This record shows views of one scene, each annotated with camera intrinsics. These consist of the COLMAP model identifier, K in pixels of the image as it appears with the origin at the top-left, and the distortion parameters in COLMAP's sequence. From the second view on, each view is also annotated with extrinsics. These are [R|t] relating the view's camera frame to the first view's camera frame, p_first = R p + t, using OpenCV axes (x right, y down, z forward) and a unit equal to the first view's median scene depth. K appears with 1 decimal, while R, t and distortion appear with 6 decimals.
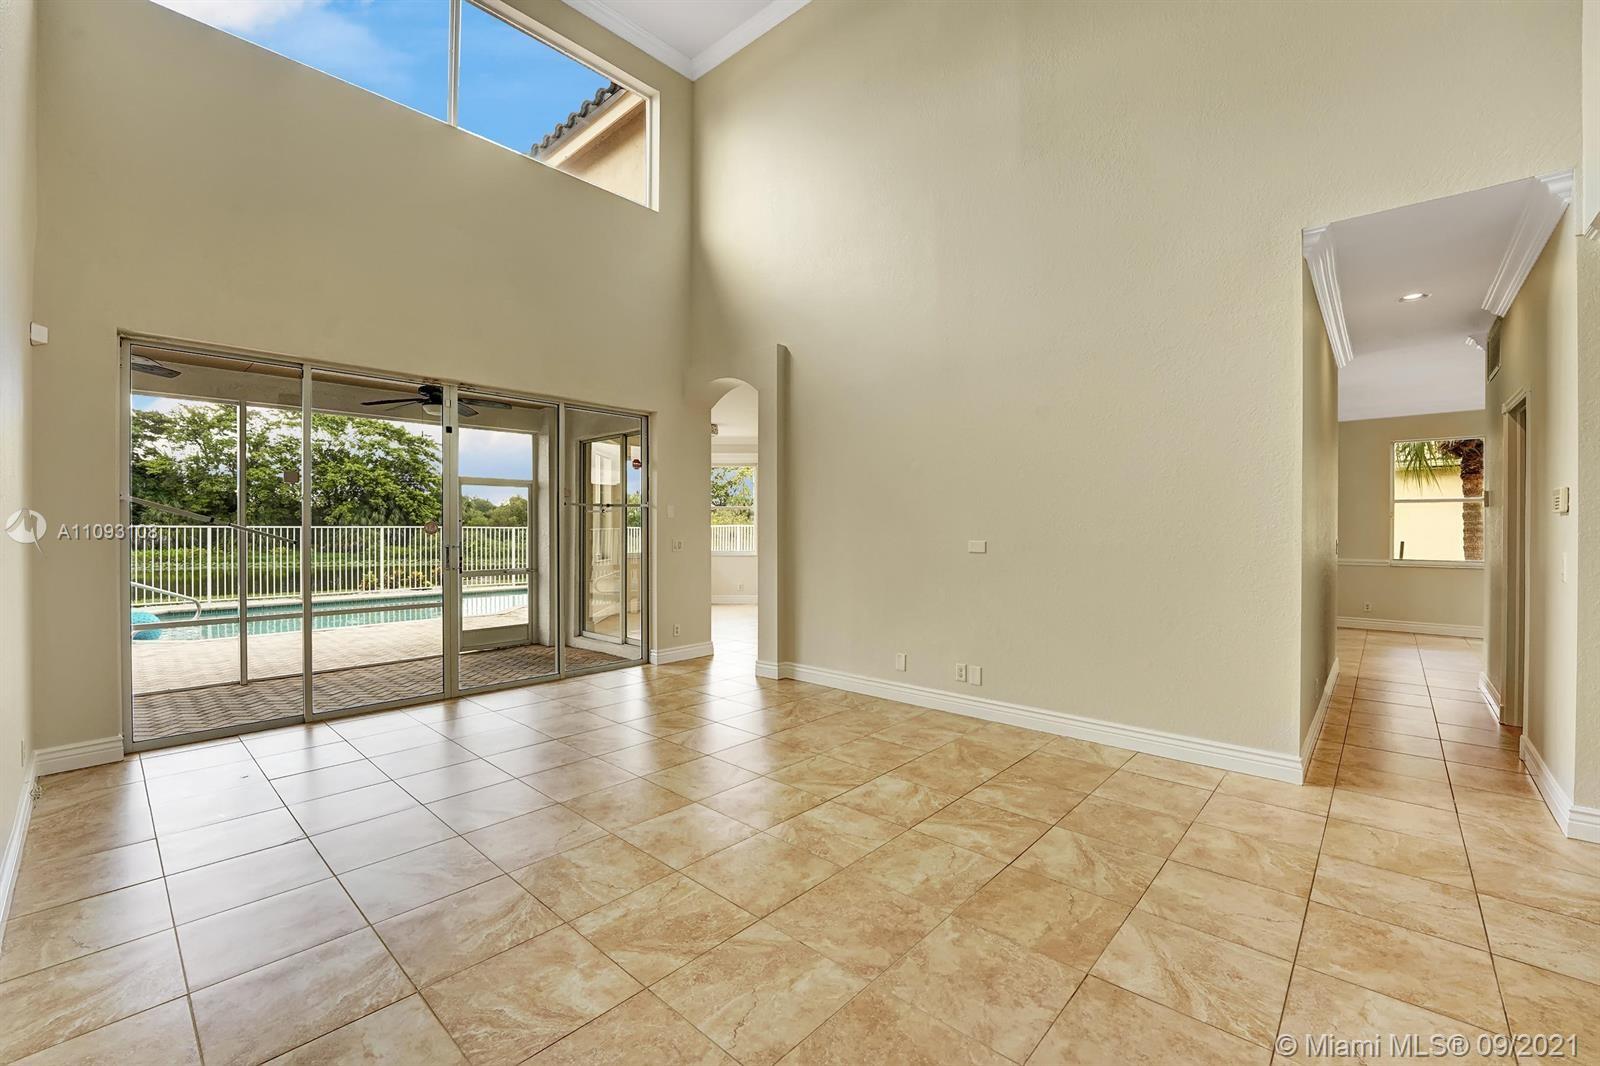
lens RADIAL K [[662.1, 0, 793.9], [0, 662.1, 527.6], [0, 0, 1]] dist [-0.022844, -0.000005]
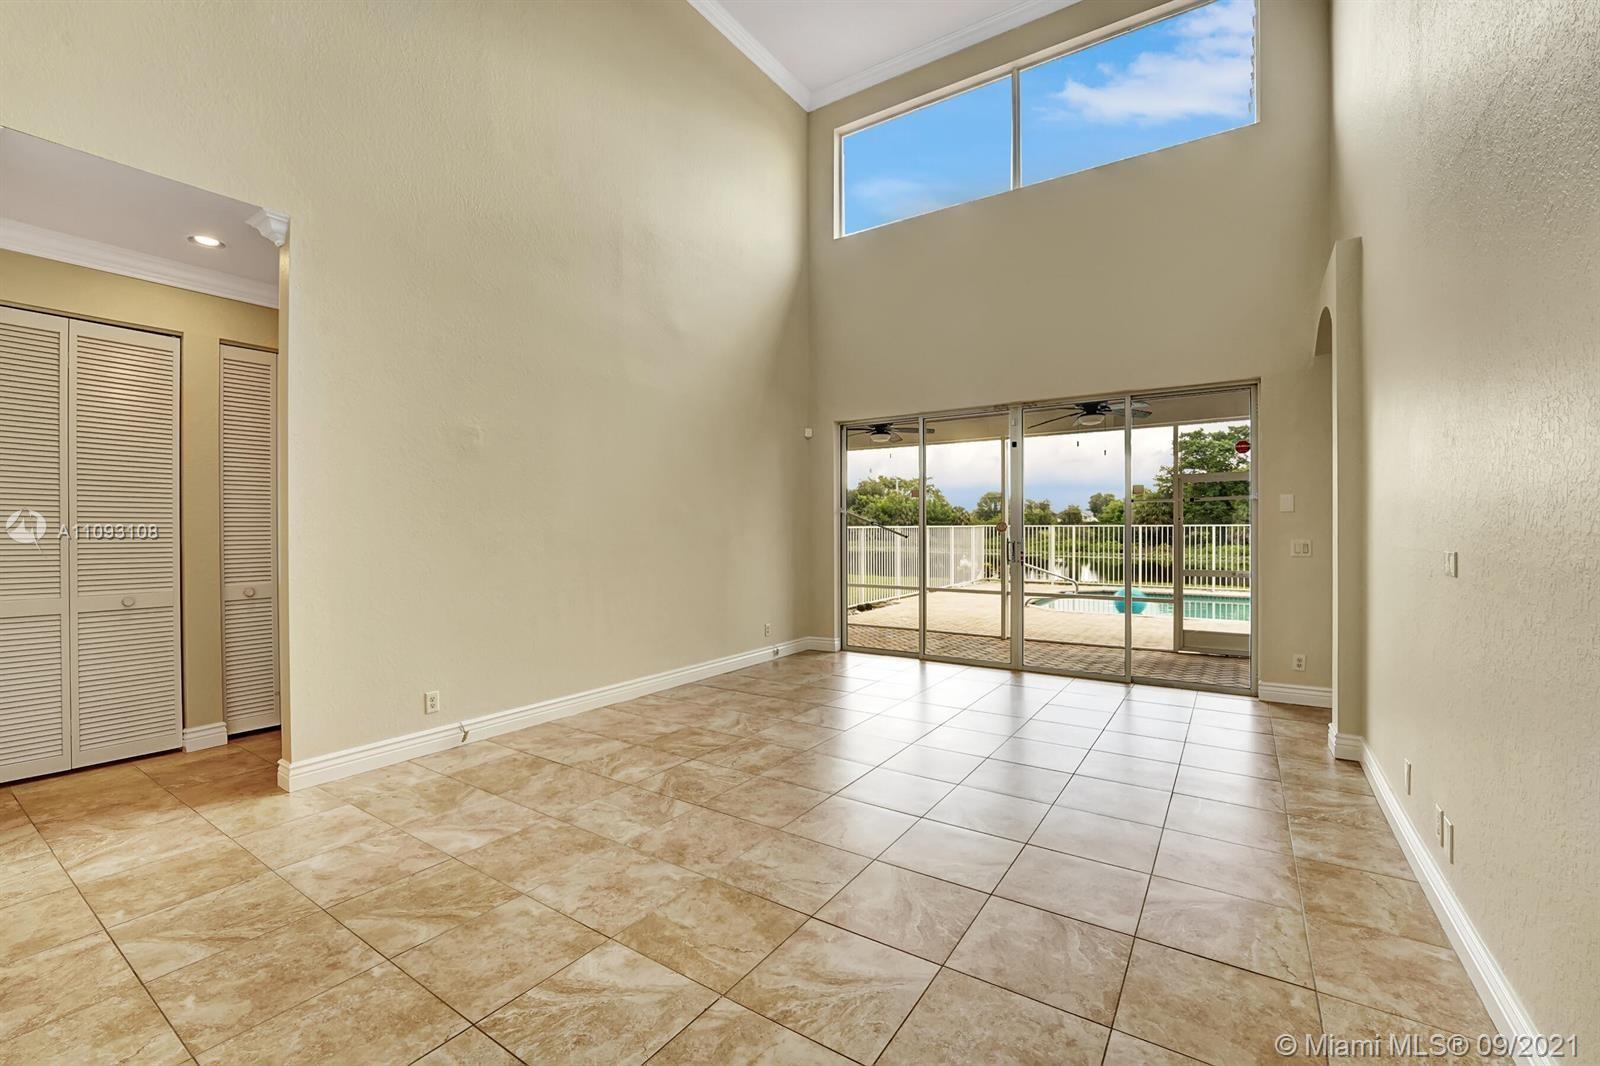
lens RADIAL K [[662.1, 0, 816.7], [0, 662.1, 531.5], [0, 0, 1]] dist [-0.022844, -0.000005]
pose [[0.177951, 0.008100, -0.984006, 1.241603], [-0.000202, 0.999966, 0.008195, -0.002753], [0.984039, -0.001260, 0.177946, 0.898731]]
